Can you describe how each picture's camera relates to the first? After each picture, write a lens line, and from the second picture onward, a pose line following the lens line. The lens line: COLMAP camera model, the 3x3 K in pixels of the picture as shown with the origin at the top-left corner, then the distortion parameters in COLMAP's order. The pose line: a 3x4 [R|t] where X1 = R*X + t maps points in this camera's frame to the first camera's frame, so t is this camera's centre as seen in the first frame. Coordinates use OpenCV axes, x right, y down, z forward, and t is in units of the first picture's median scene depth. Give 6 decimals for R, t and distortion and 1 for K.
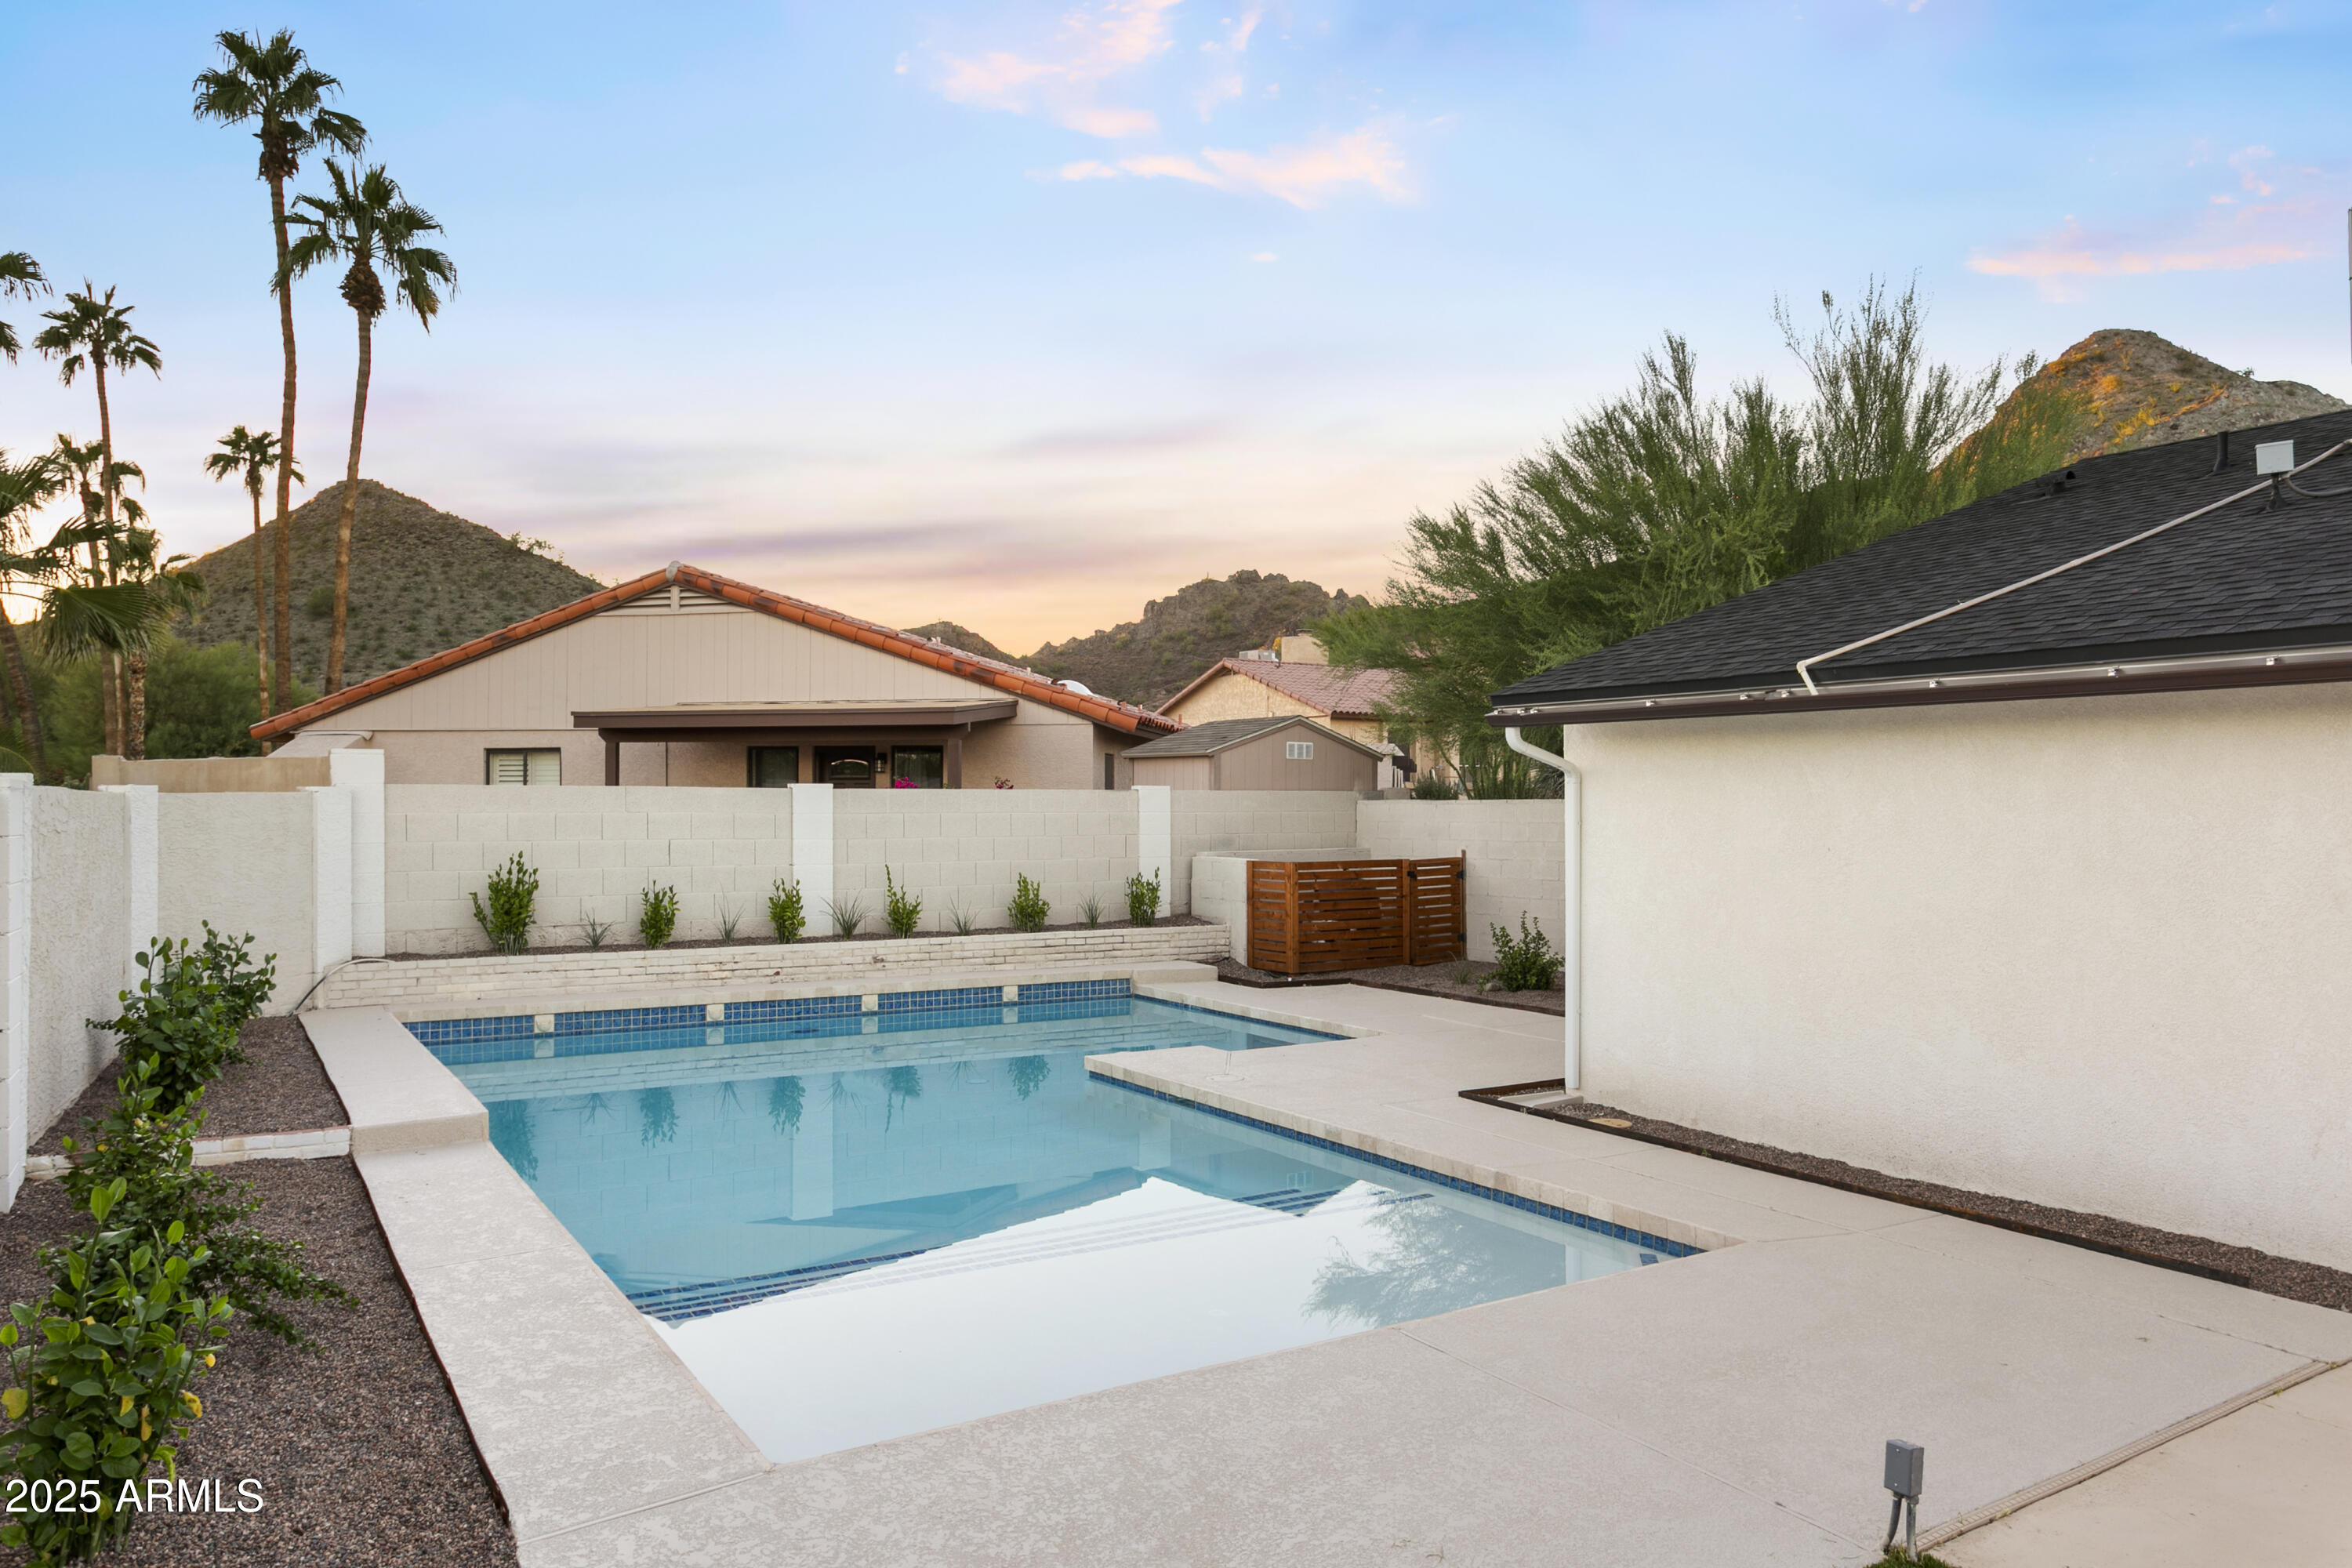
lens RADIAL K [[1577.7, 0, 1182.0], [0, 1577.7, 818.0], [0, 0, 1]] dist [-0.009809, 0.021078]
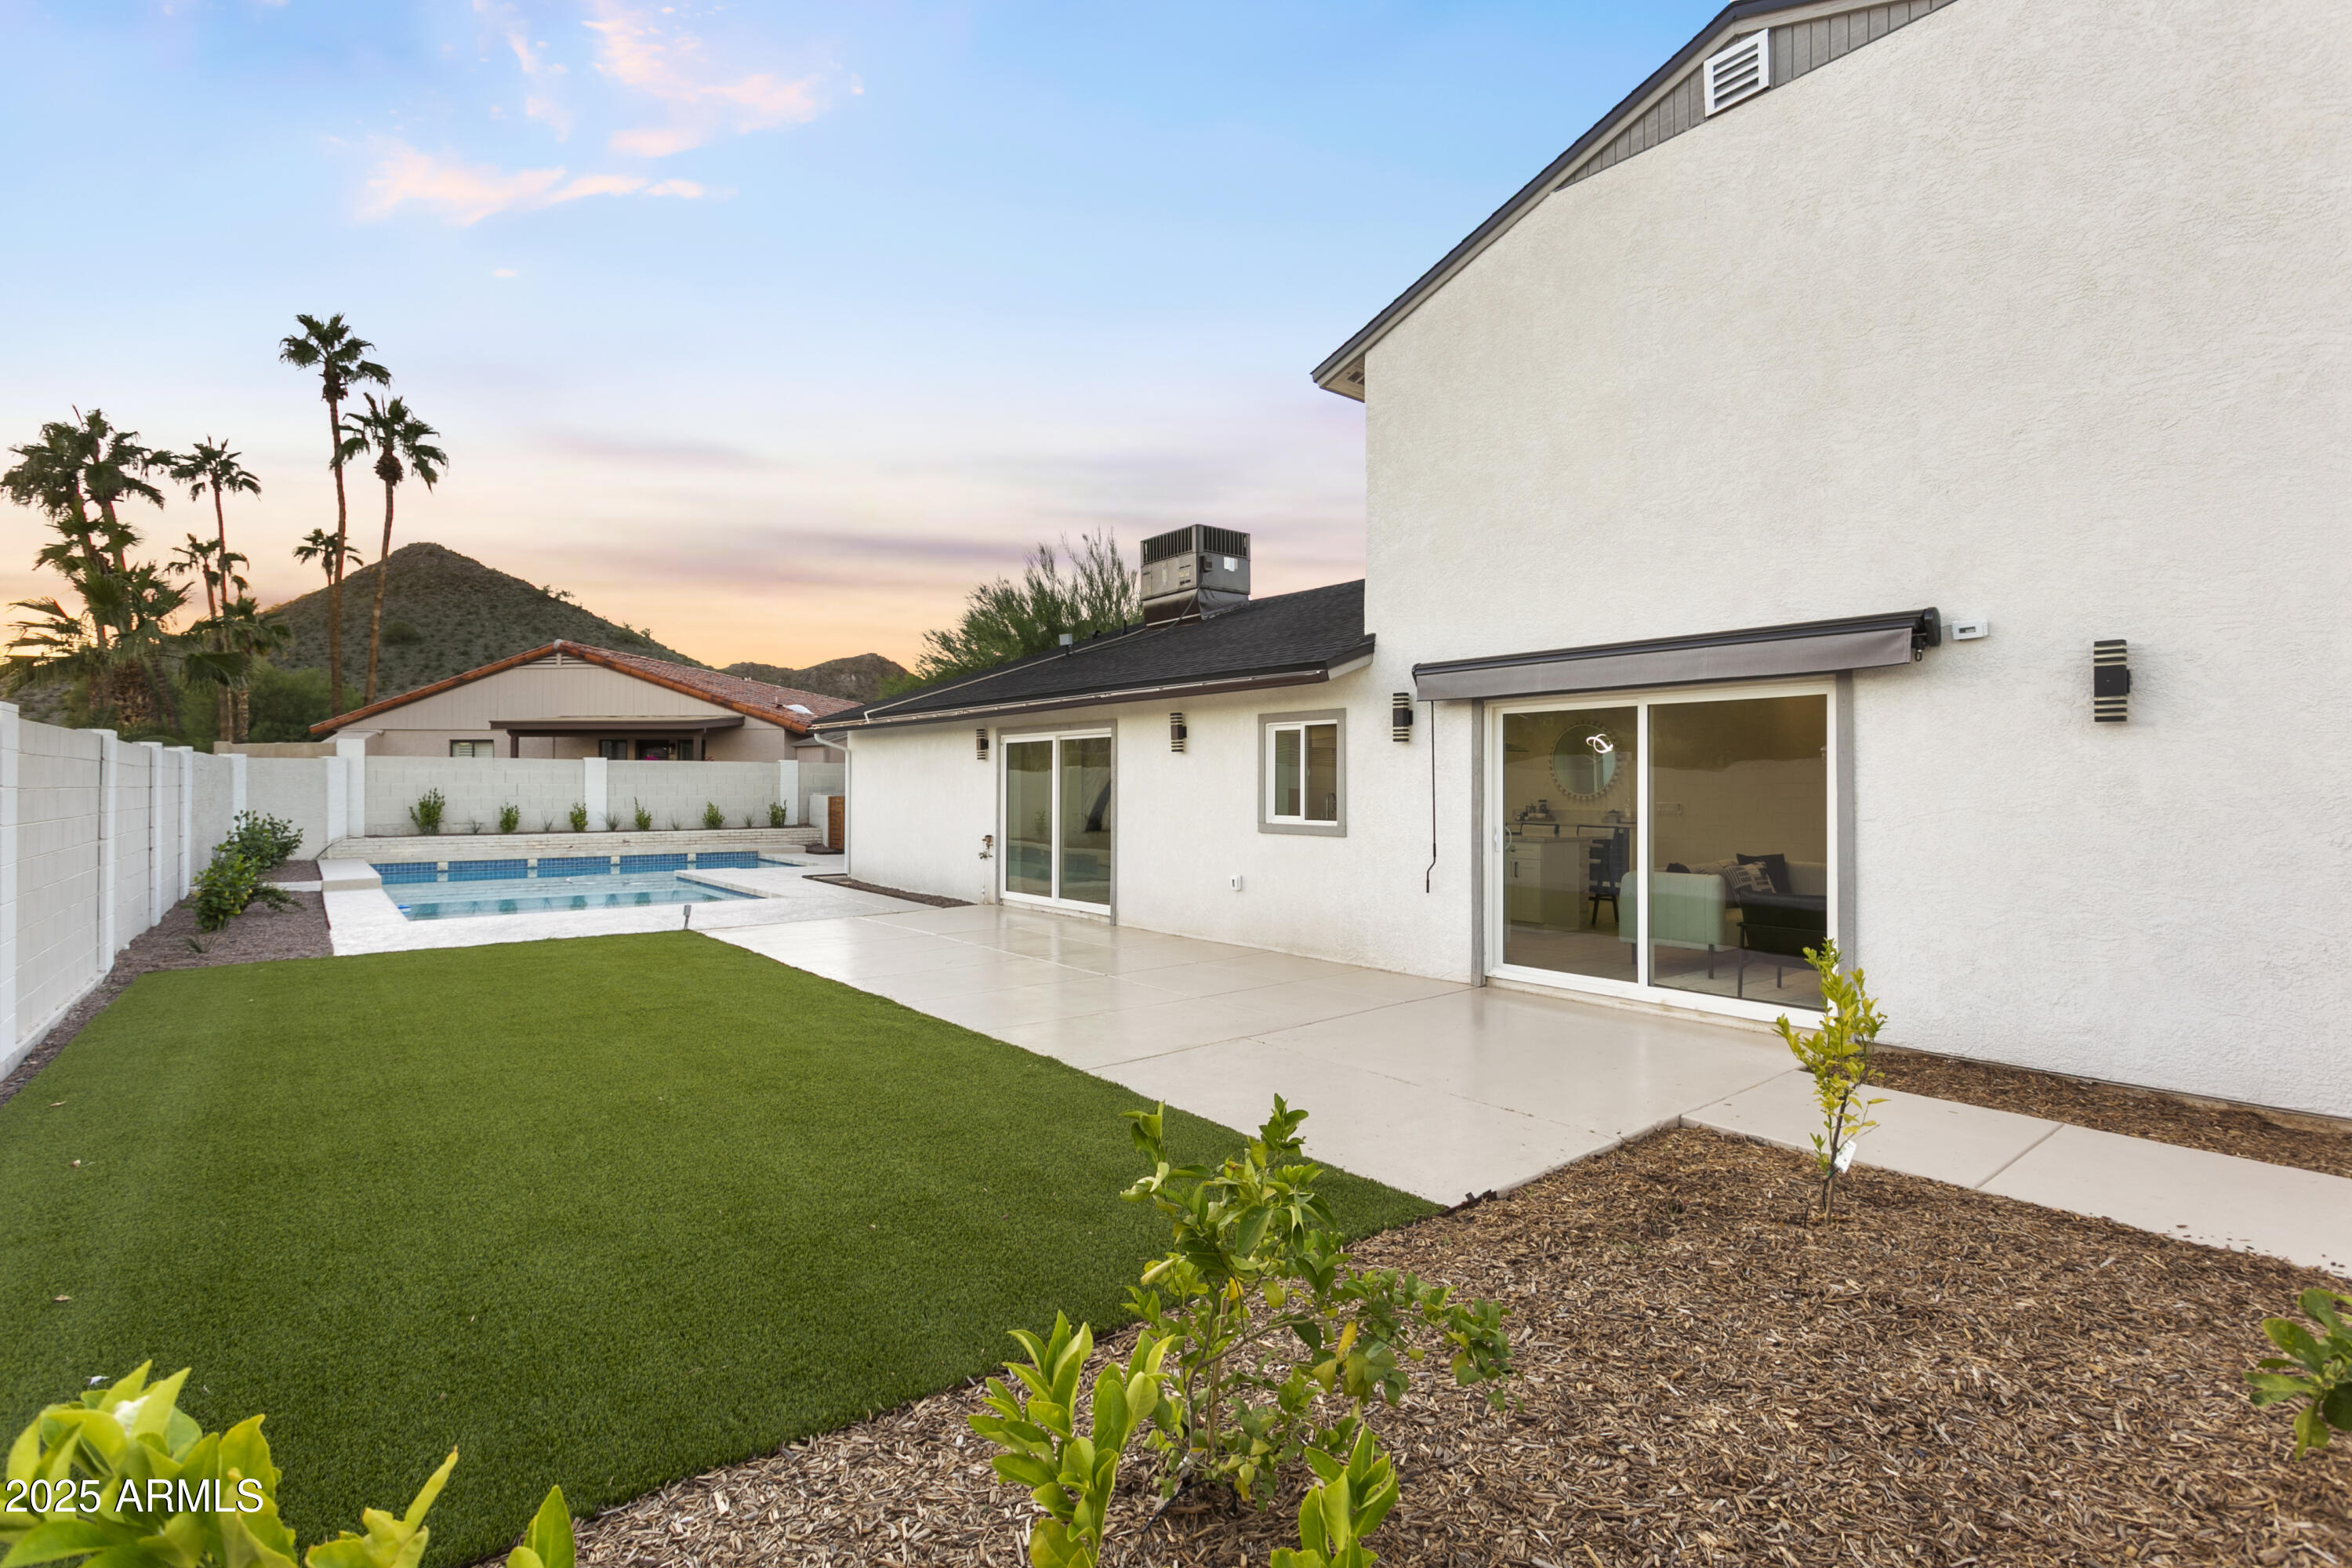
lens RADIAL K [[1118.8, 0, 1176.0], [0, 1118.8, 784.0], [0, 0, 1]] dist [0.022171, -0.000182]
pose [[0.994892, 0.000731, 0.100939, 0.202002], [0.000042, 0.999971, -0.007658, 0.013337], [-0.100942, 0.007623, 0.994863, -0.297505]]
